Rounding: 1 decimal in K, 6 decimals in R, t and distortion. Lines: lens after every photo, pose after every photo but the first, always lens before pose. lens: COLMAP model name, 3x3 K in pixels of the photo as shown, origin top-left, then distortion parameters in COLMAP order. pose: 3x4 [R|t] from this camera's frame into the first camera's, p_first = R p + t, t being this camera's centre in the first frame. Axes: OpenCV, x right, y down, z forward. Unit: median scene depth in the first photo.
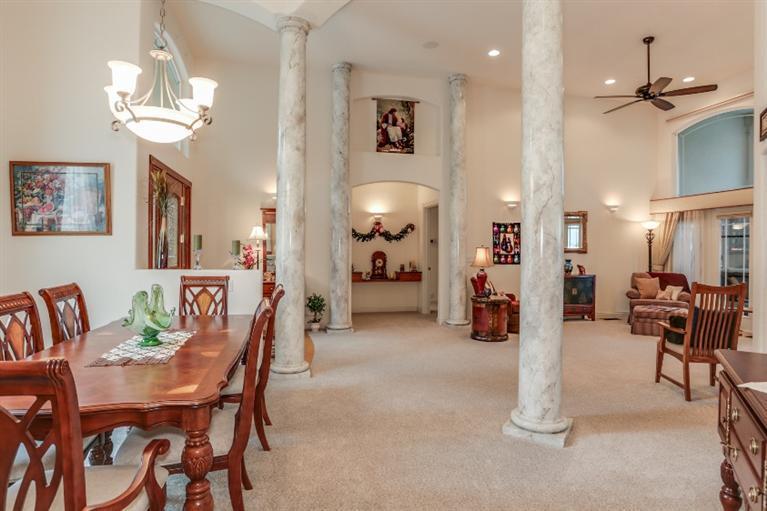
lens RADIAL K [[626.8, 0, 383.5], [0, 626.8, 255.5], [0, 0, 1]] dist [-0.002254, 0.003610]
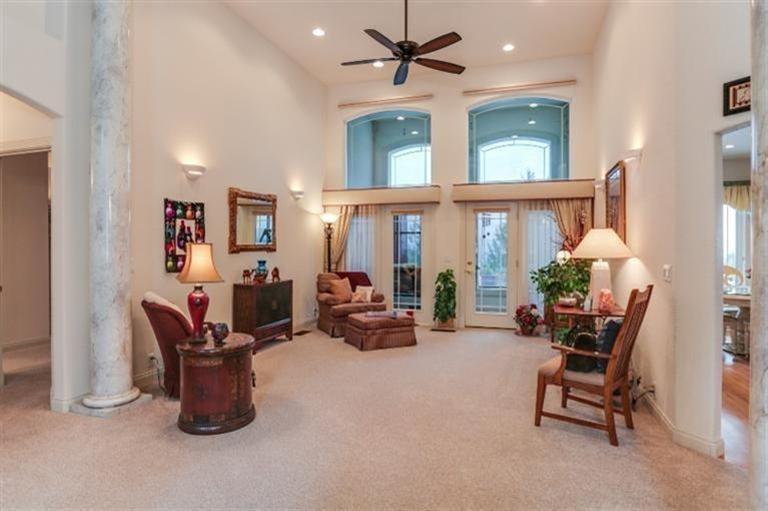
lens RADIAL K [[433.3, 0, 381.9], [0, 433.3, 243.3], [0, 0, 1]] dist [-0.000042, 0.000169]
pose [[0.459963, 0.001678, 0.887937, -0.086709], [0.005391, 0.999975, -0.004682, -0.011024], [-0.887922, 0.006941, 0.459942, 0.717593]]
